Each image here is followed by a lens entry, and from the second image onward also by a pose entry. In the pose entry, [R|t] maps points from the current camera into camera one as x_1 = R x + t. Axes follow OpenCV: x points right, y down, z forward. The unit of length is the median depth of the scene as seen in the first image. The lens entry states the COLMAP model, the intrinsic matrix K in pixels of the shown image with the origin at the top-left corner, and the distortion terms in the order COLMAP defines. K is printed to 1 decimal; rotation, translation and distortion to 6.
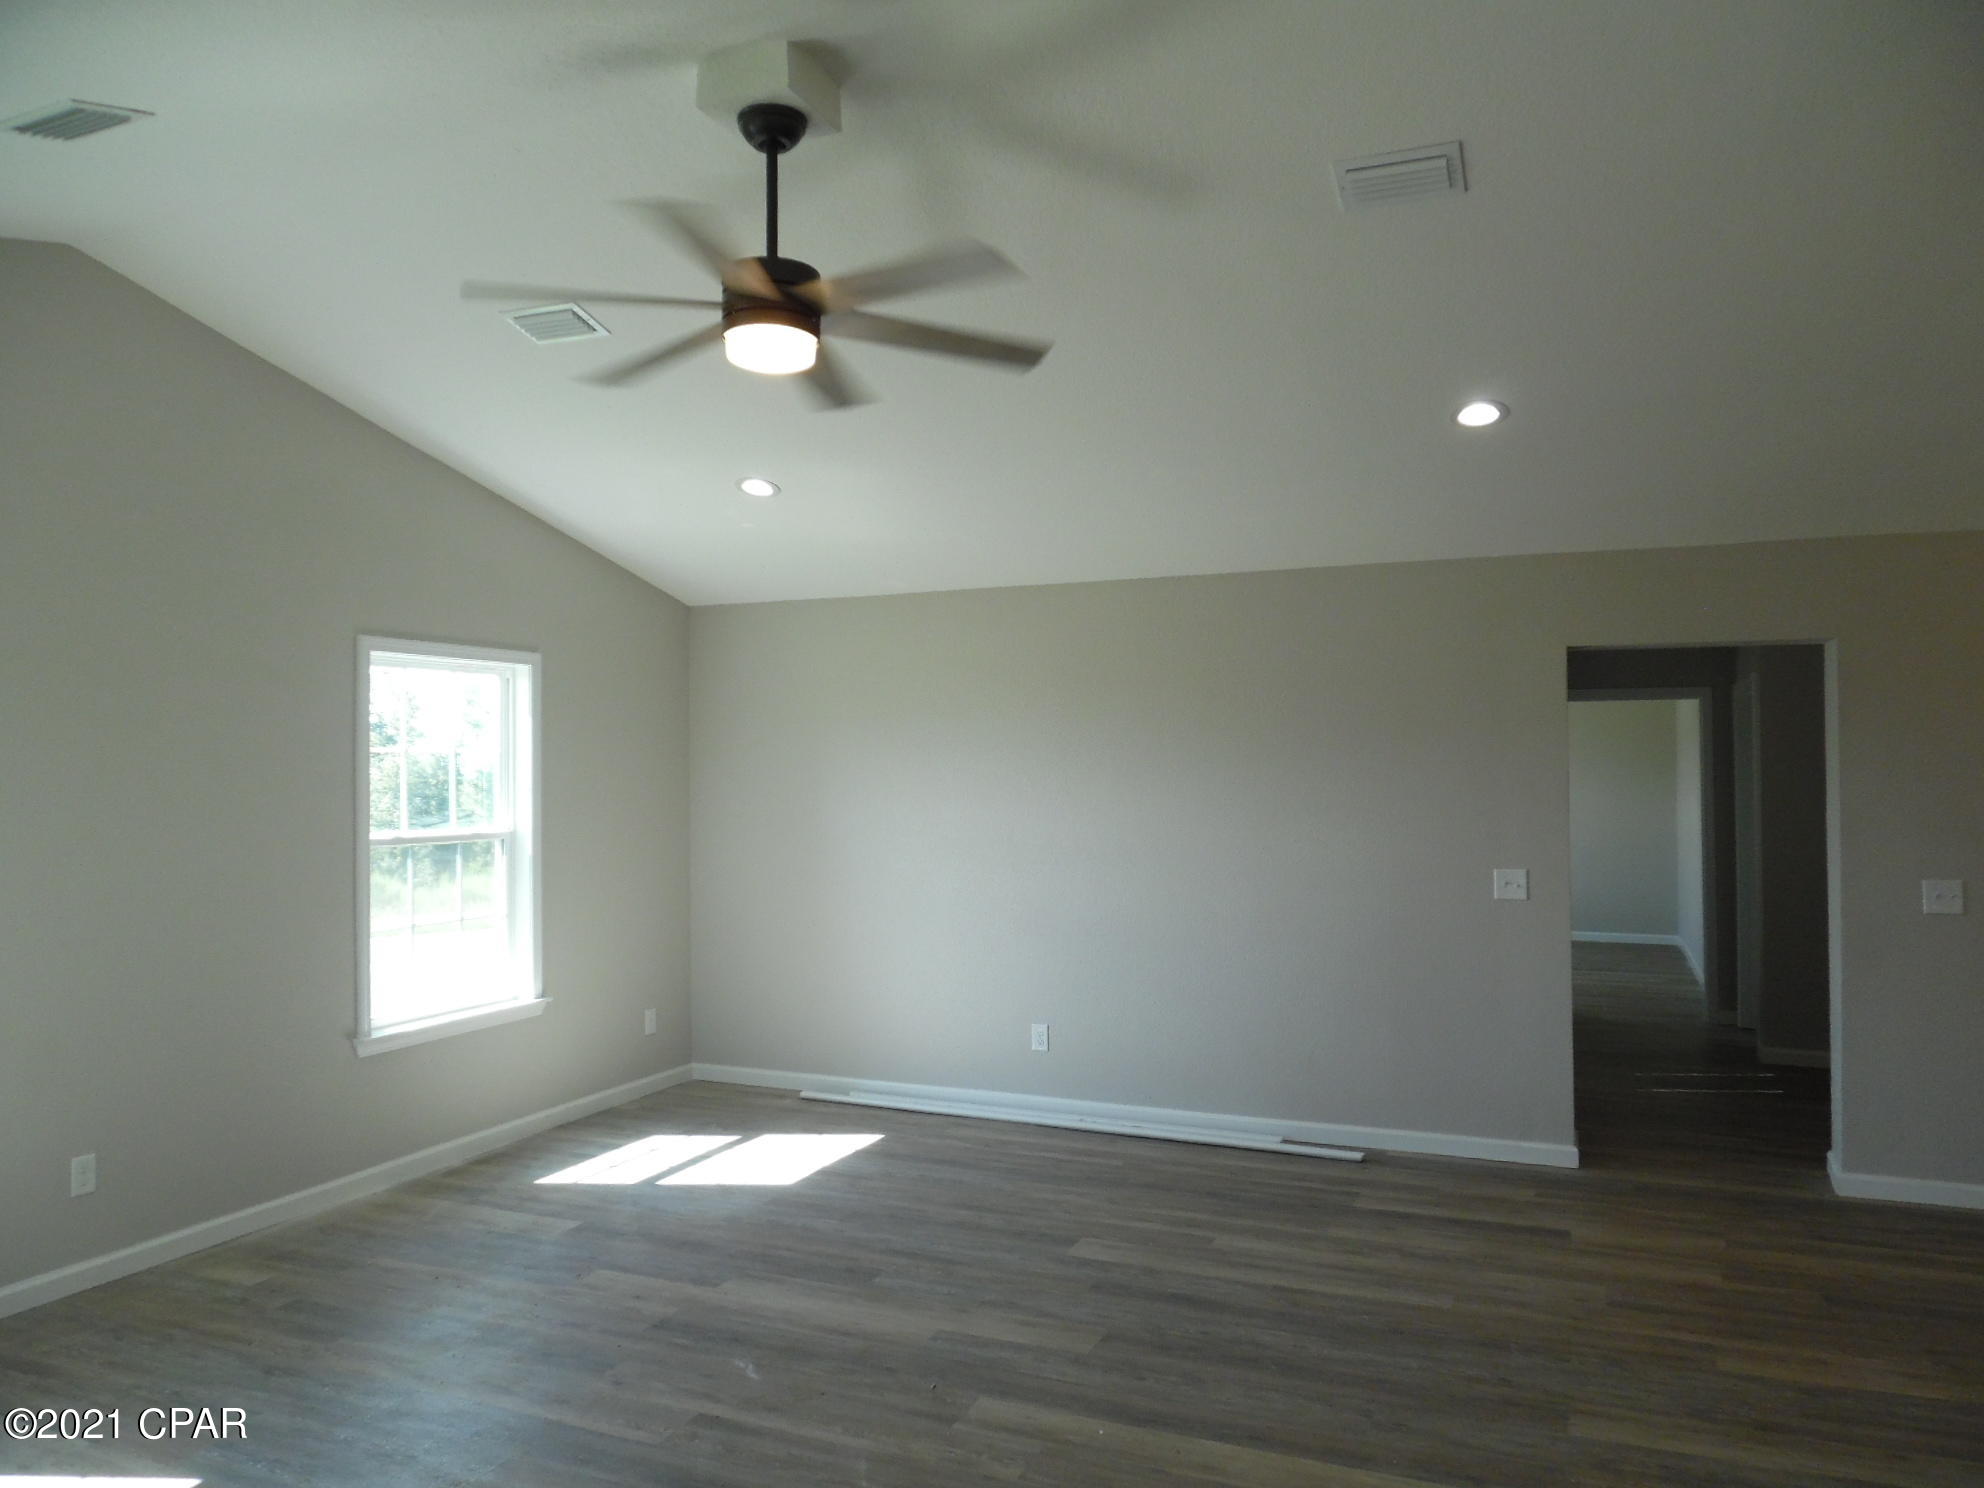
lens RADIAL K [[1369.7, 0, 984.9], [0, 1369.7, 752.3], [0, 0, 1]] dist [-0.001122, -0.021448]
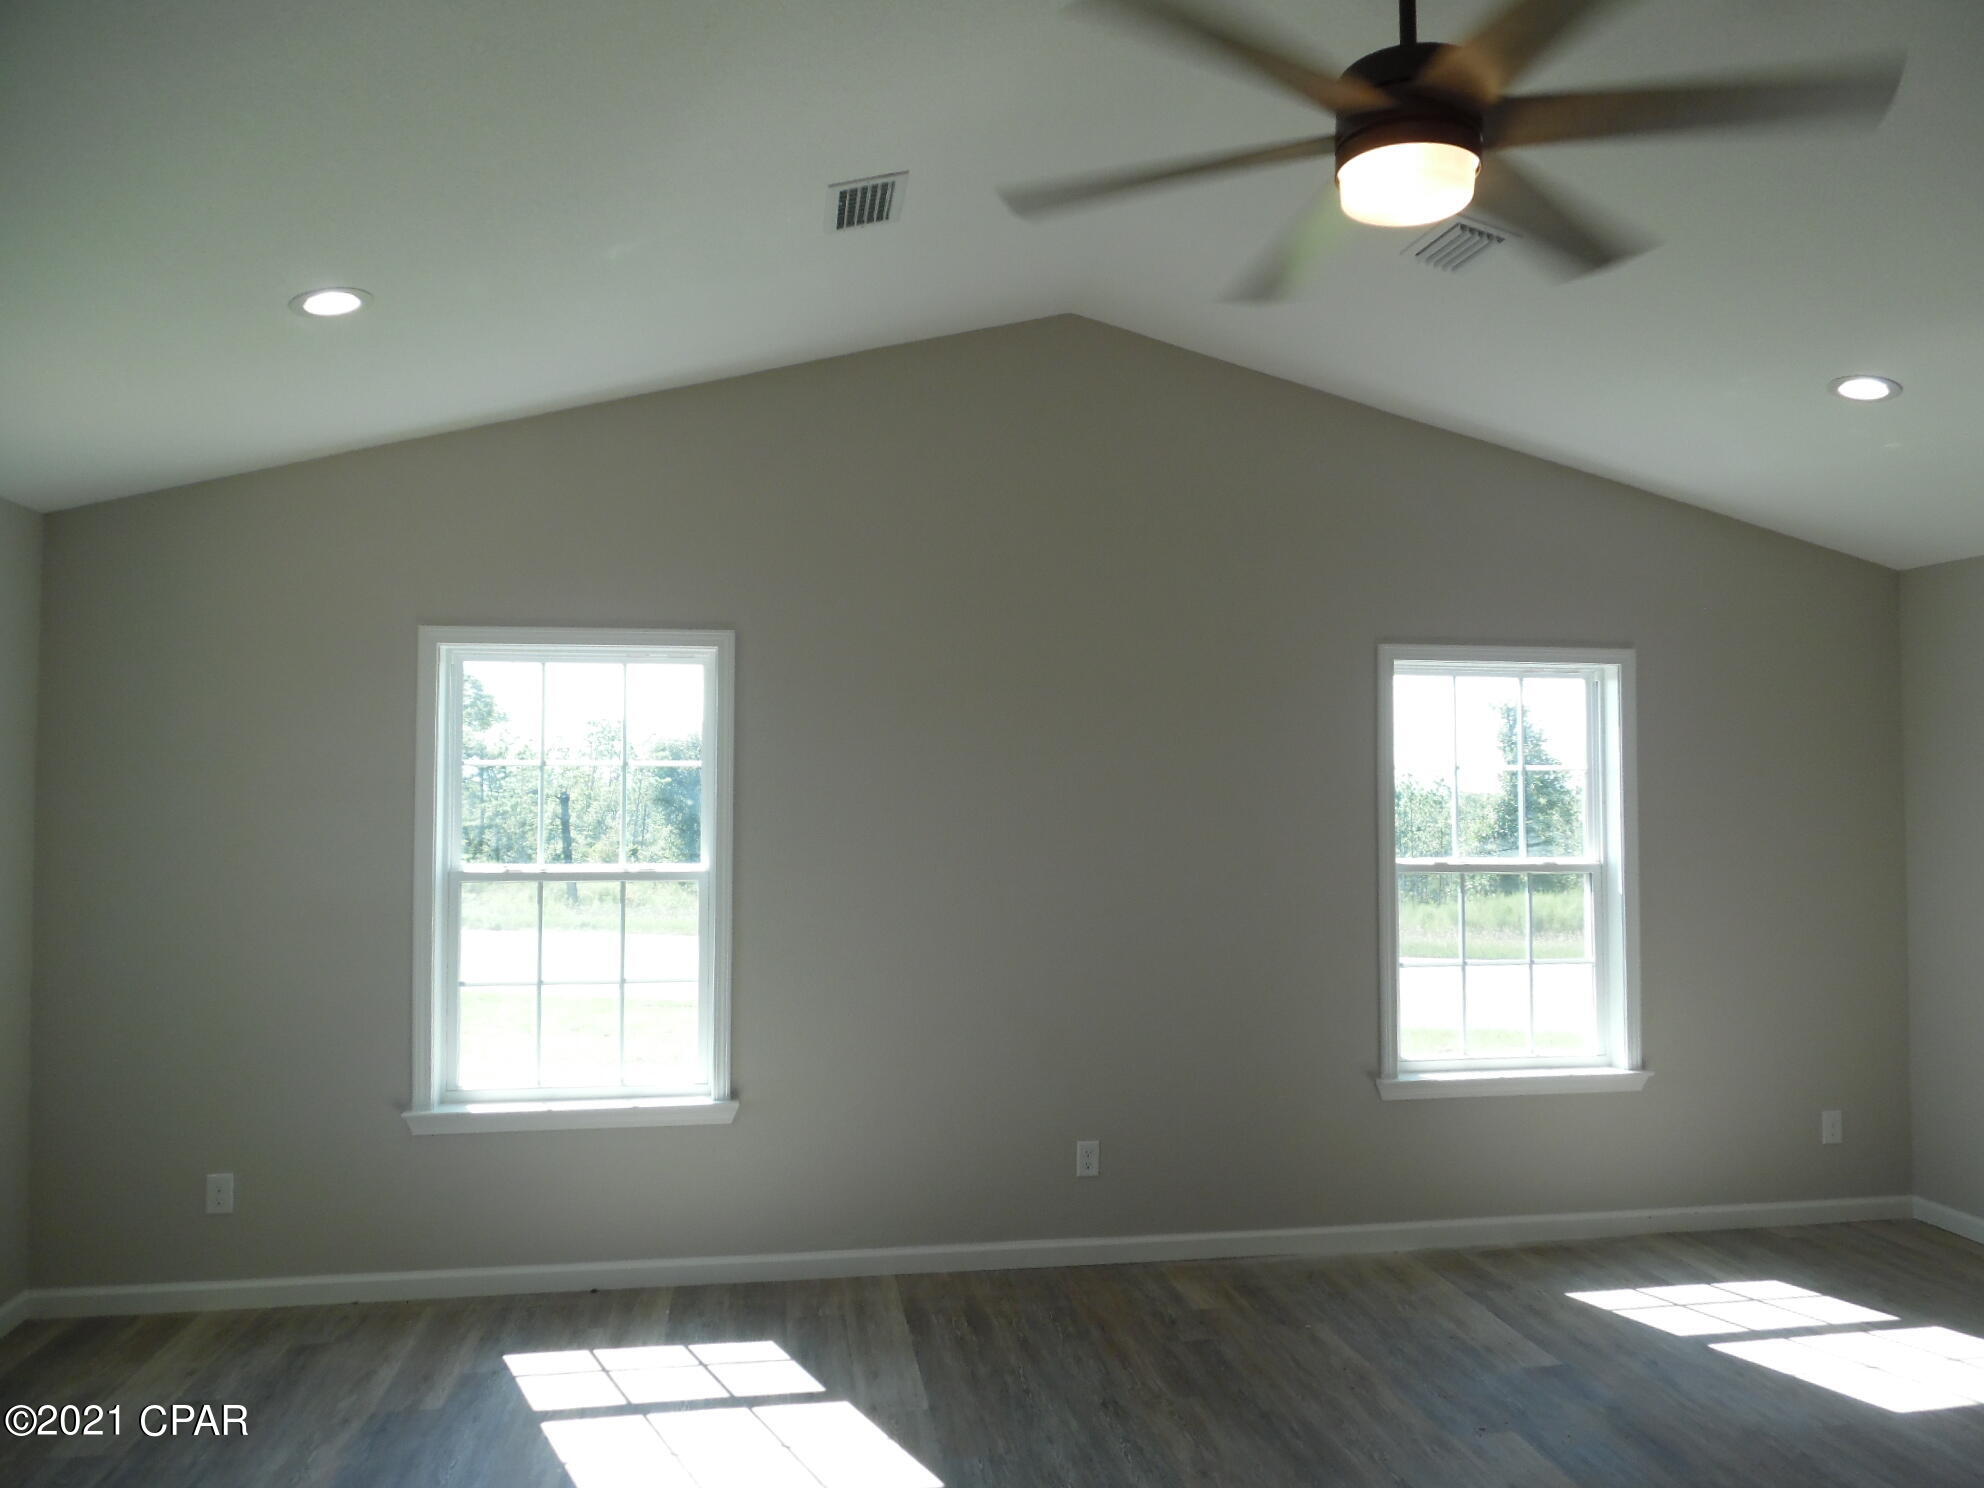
lens RADIAL K [[1369.7, 0, 984.9], [0, 1369.7, 752.3], [0, 0, 1]] dist [-0.001122, -0.021448]
pose [[0.547963, -0.014542, -0.836376, 0.171894], [0.002383, 0.999872, -0.015824, 0.002019], [0.836499, 0.006678, 0.547928, 0.262651]]
